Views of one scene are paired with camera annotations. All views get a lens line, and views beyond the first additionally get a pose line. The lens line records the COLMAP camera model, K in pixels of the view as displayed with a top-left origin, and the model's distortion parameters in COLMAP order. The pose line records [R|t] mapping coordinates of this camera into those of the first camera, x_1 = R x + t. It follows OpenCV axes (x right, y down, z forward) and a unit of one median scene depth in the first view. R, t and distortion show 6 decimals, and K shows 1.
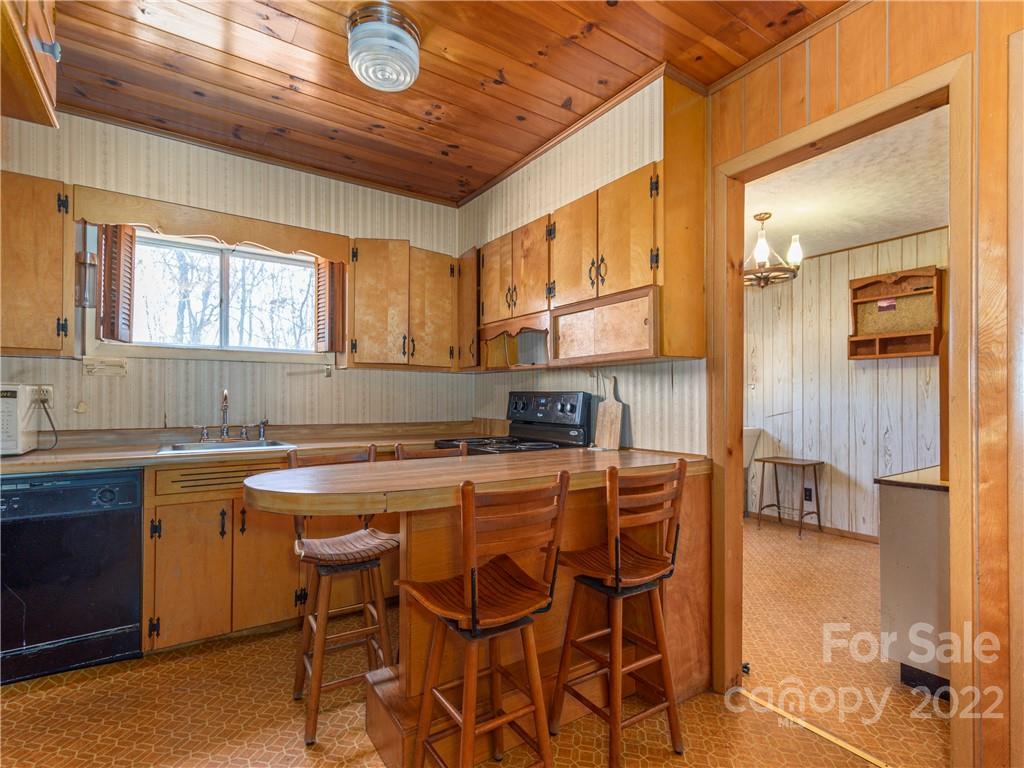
lens RADIAL K [[503.7, 0, 513.1], [0, 503.7, 390.1], [0, 0, 1]] dist [0.003846, 0.000458]
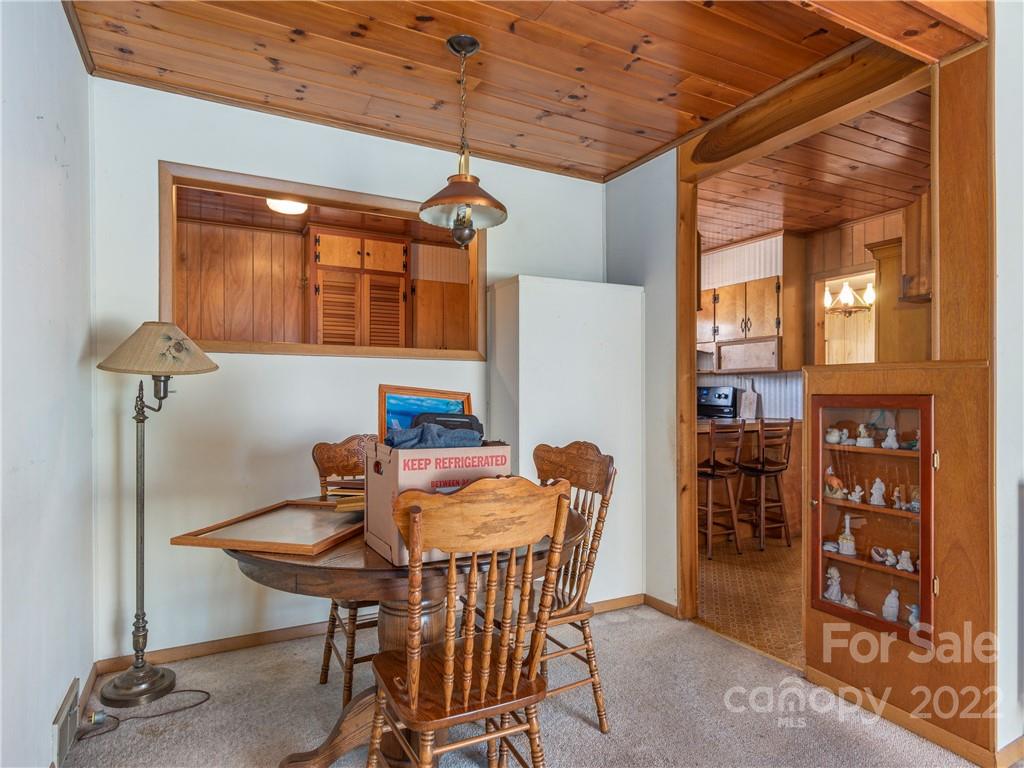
lens RADIAL K [[596.4, 0, 506.8], [0, 596.4, 391.2], [0, 0, 1]] dist [0.008410, 0.000412]
pose [[0.993074, -0.001830, -0.117473, -0.450693], [0.003943, 0.999834, 0.017762, -0.024399], [0.117421, -0.018102, 0.992917, -1.317832]]
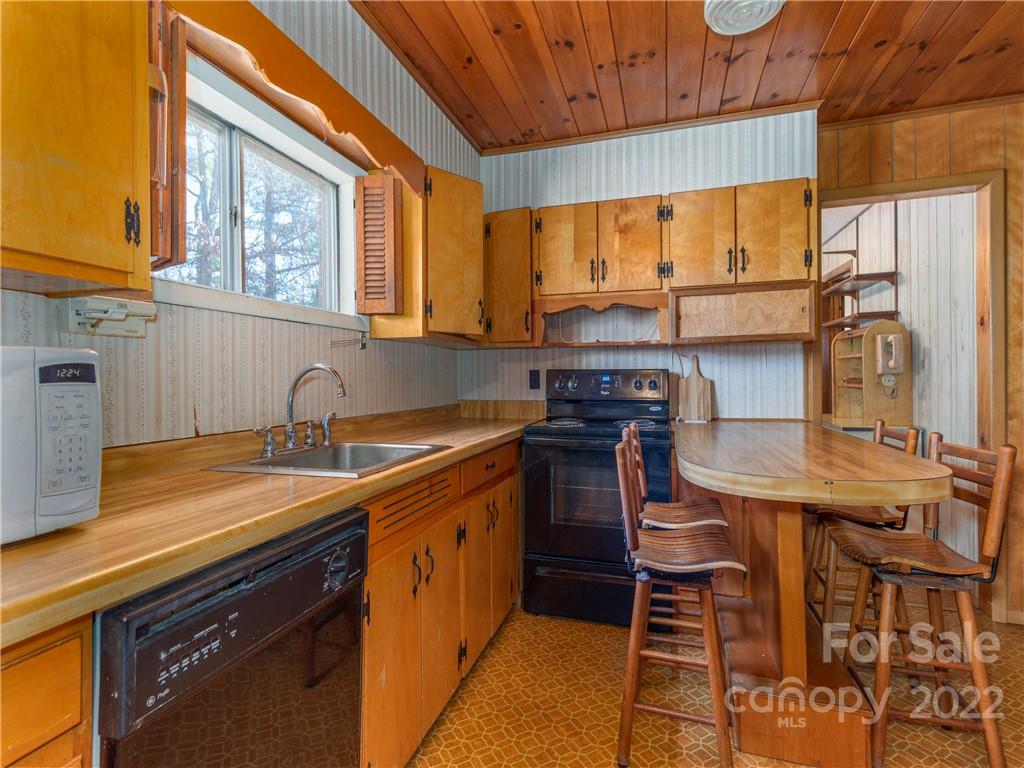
lens RADIAL K [[503.7, 0, 509.6], [0, 503.7, 374.9], [0, 0, 1]] dist [0.003846, 0.000458]
pose [[0.778700, -0.008097, 0.627344, -0.876050], [0.002478, 0.999949, 0.009831, 0.004499], [-0.627391, -0.006101, 0.778680, 0.425836]]
